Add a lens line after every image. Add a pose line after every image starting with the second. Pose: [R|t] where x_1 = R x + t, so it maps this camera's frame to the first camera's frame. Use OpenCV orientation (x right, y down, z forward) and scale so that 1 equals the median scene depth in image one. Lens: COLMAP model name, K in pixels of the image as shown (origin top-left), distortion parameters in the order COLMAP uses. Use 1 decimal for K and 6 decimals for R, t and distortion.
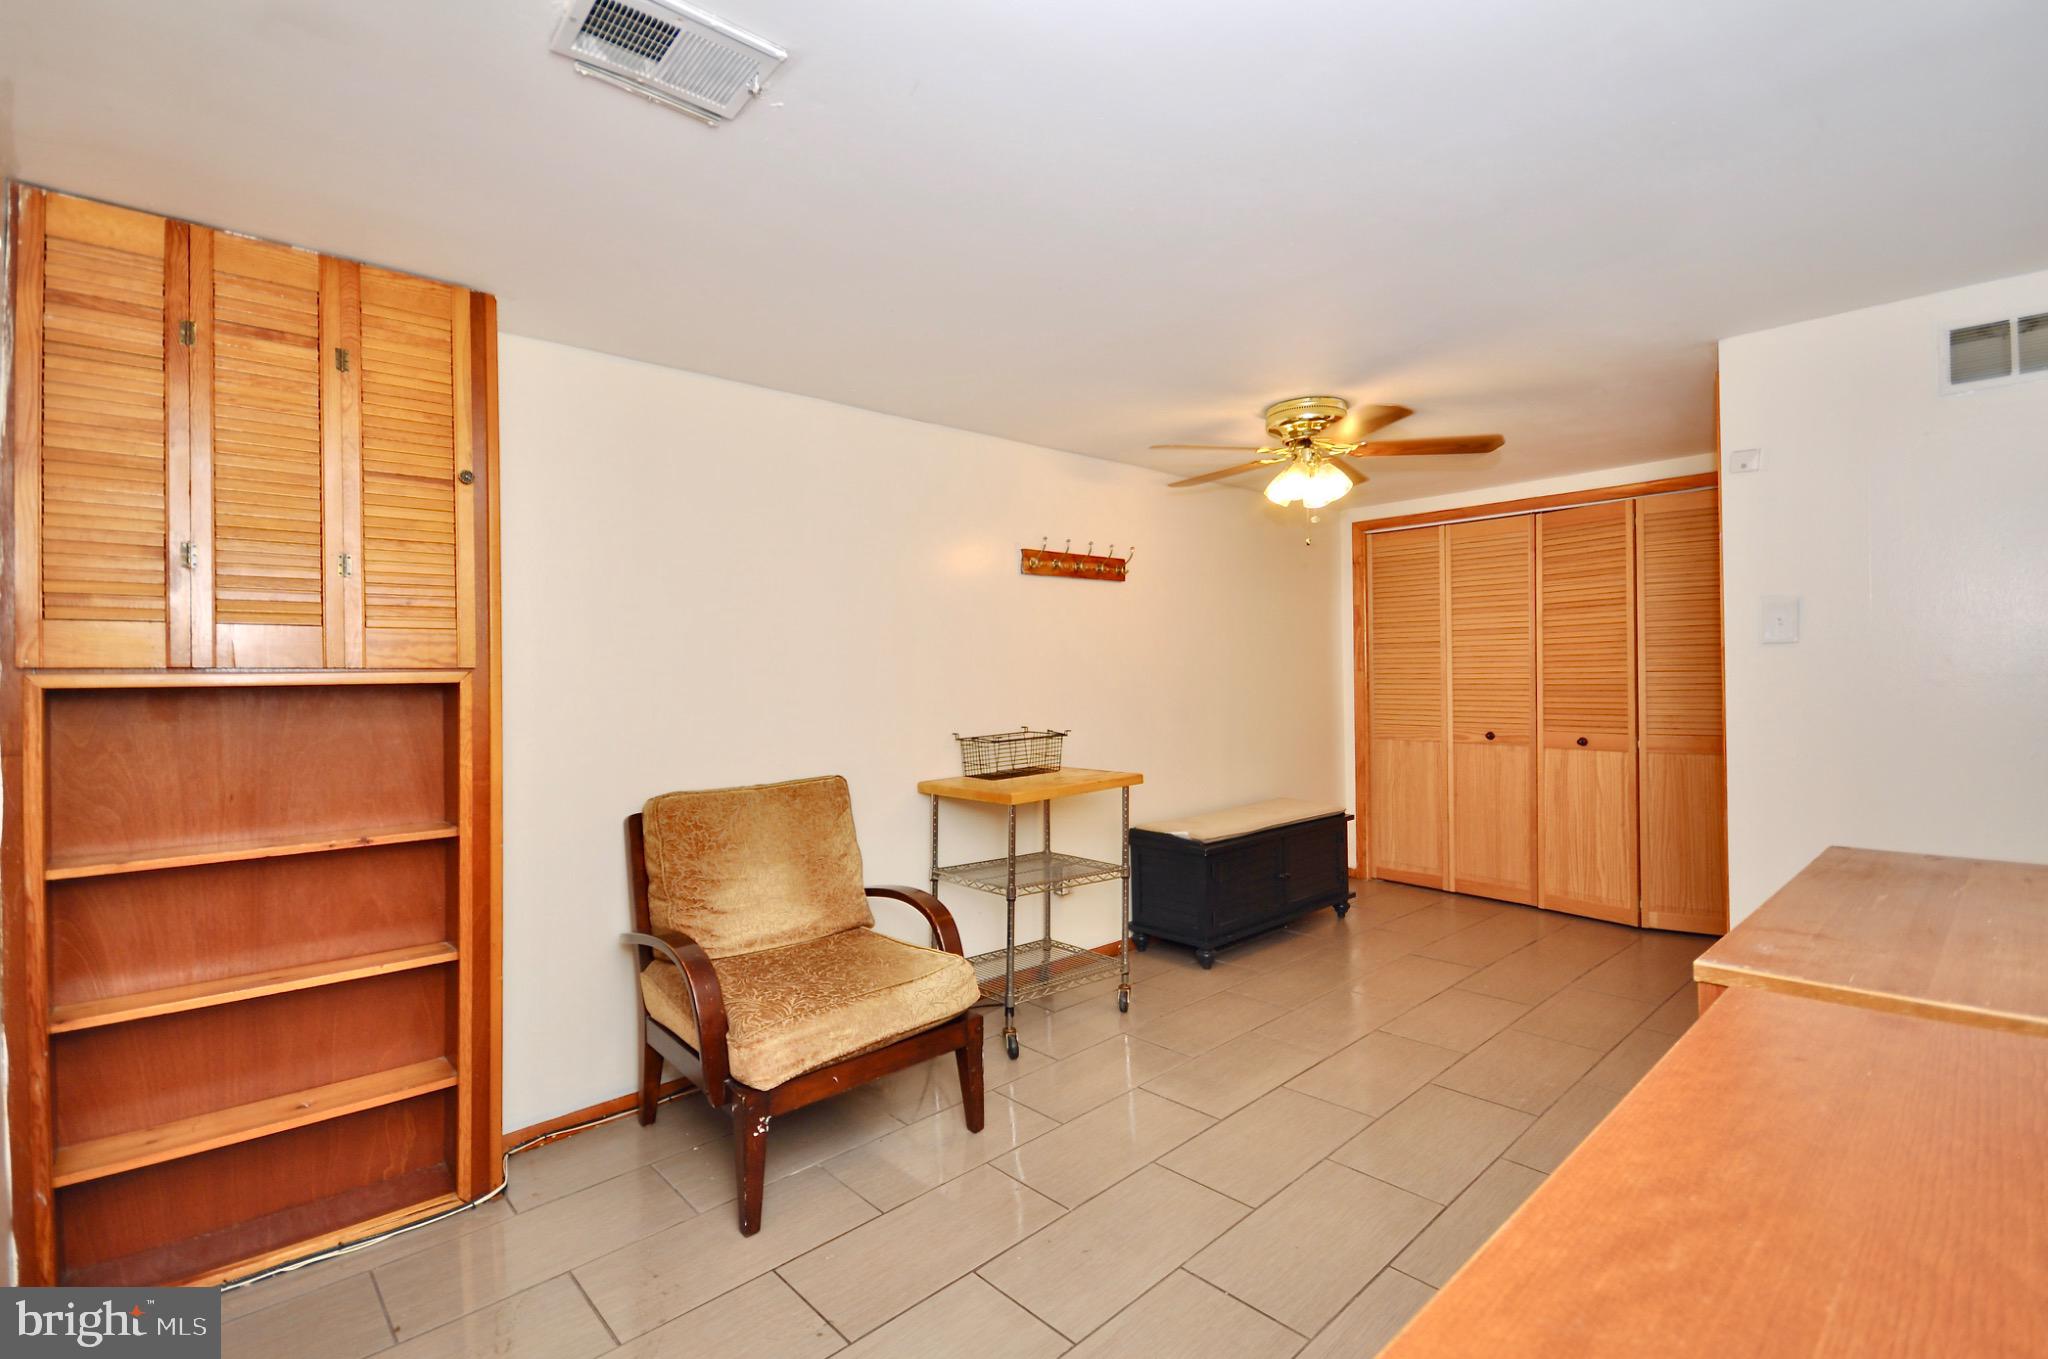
lens RADIAL K [[938.2, 0, 1036.0], [0, 938.2, 670.2], [0, 0, 1]] dist [0.000601, -0.000314]
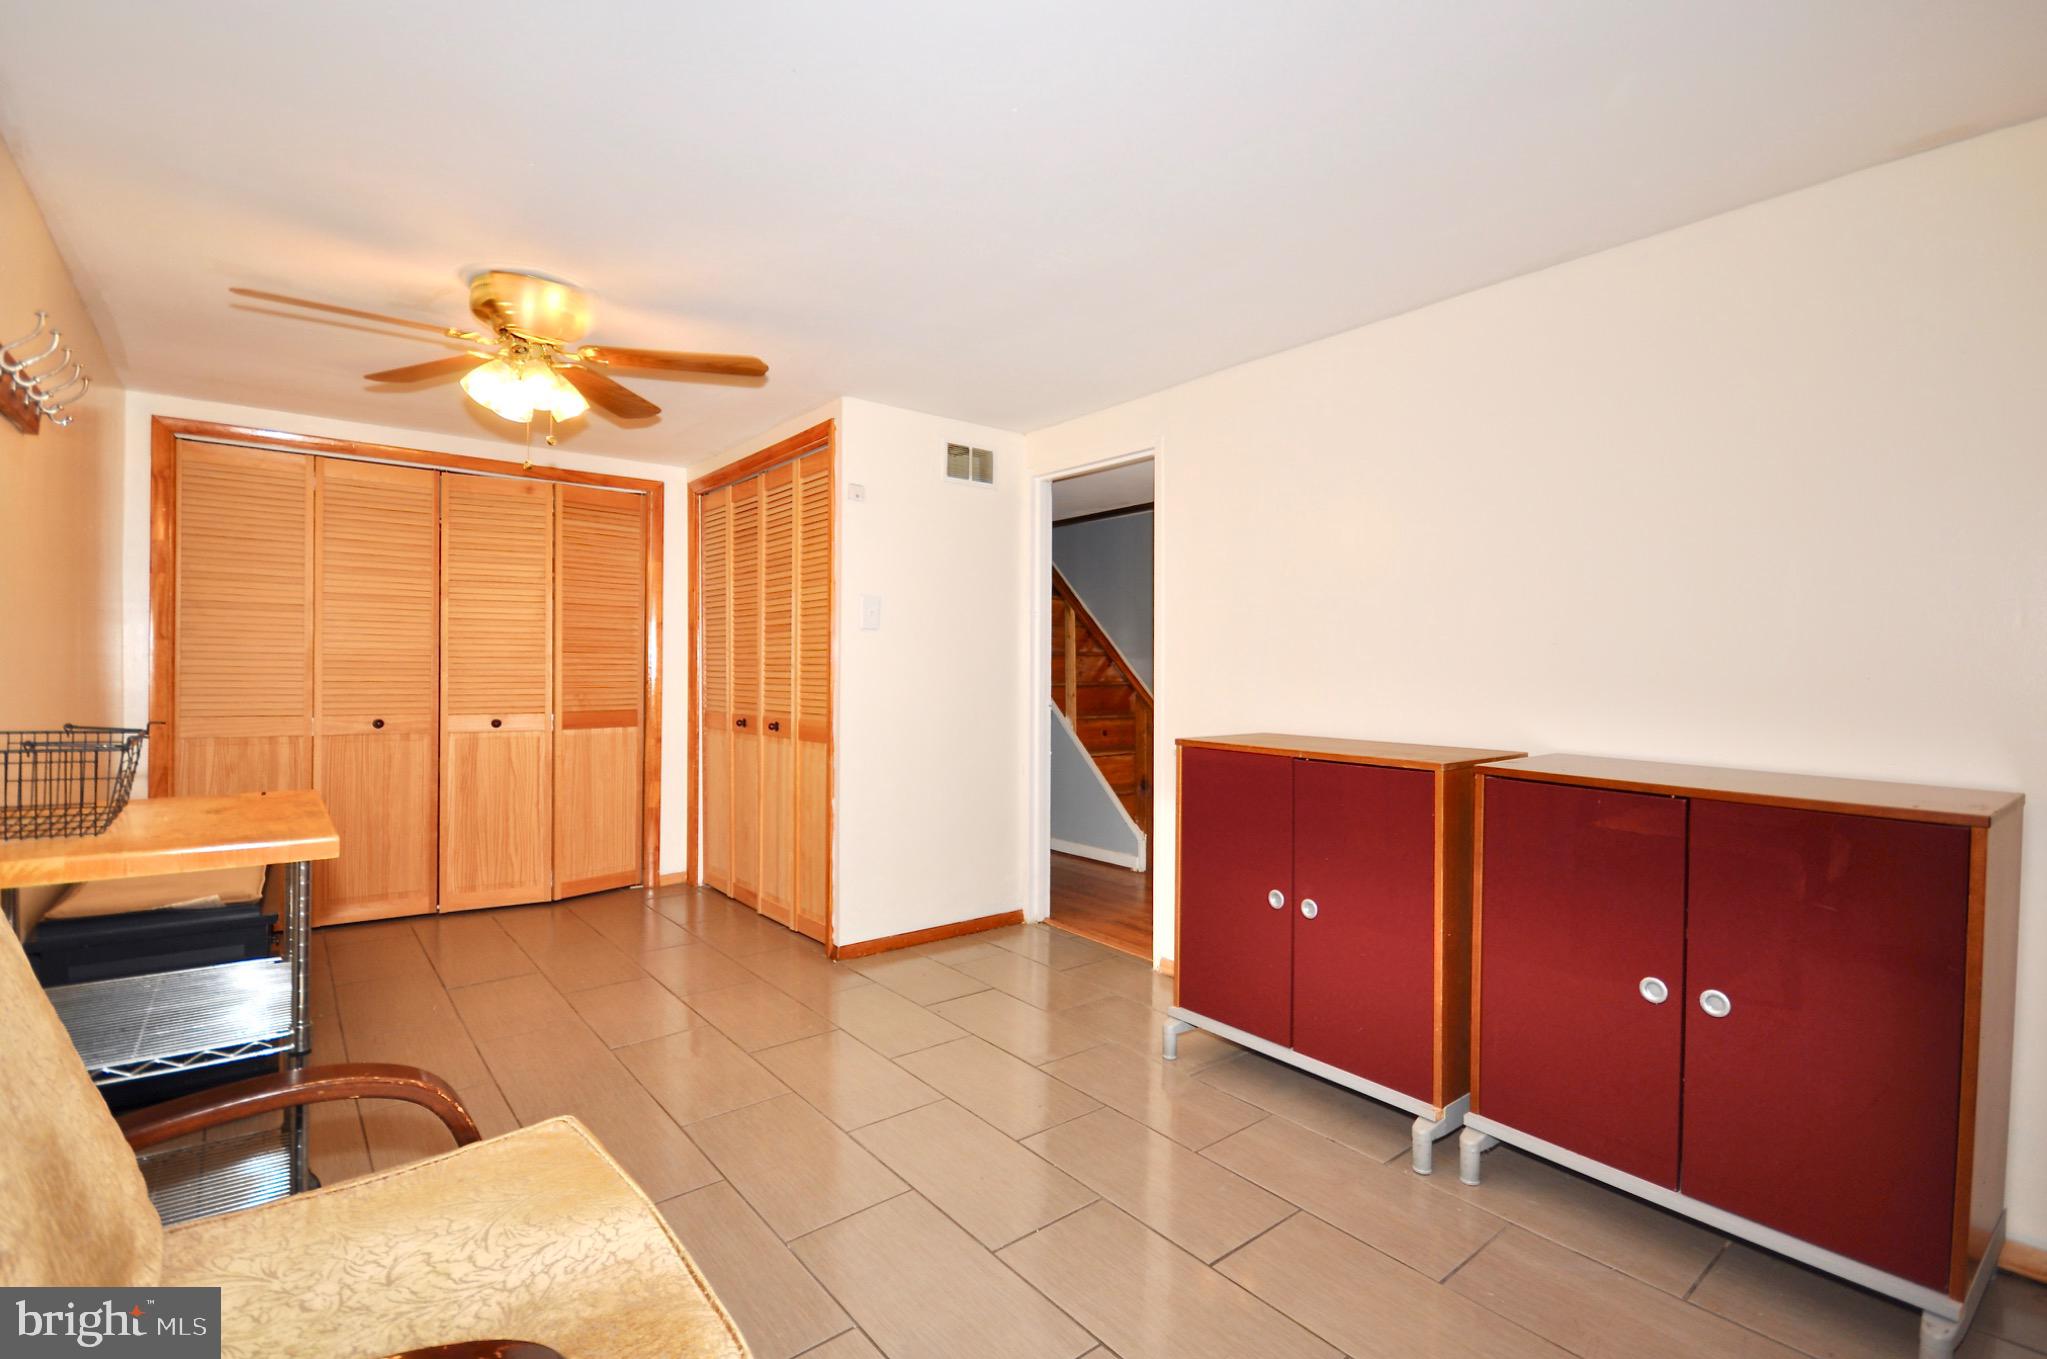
lens RADIAL K [[937.7, 0, 1035.5], [0, 937.7, 670.2], [0, 0, 1]] dist [0.000601, -0.000314]
pose [[0.066502, 0.018958, 0.997606, -0.334813], [-0.014110, 0.999737, -0.018058, 0.031493], [-0.997687, -0.012875, 0.066752, 0.394772]]
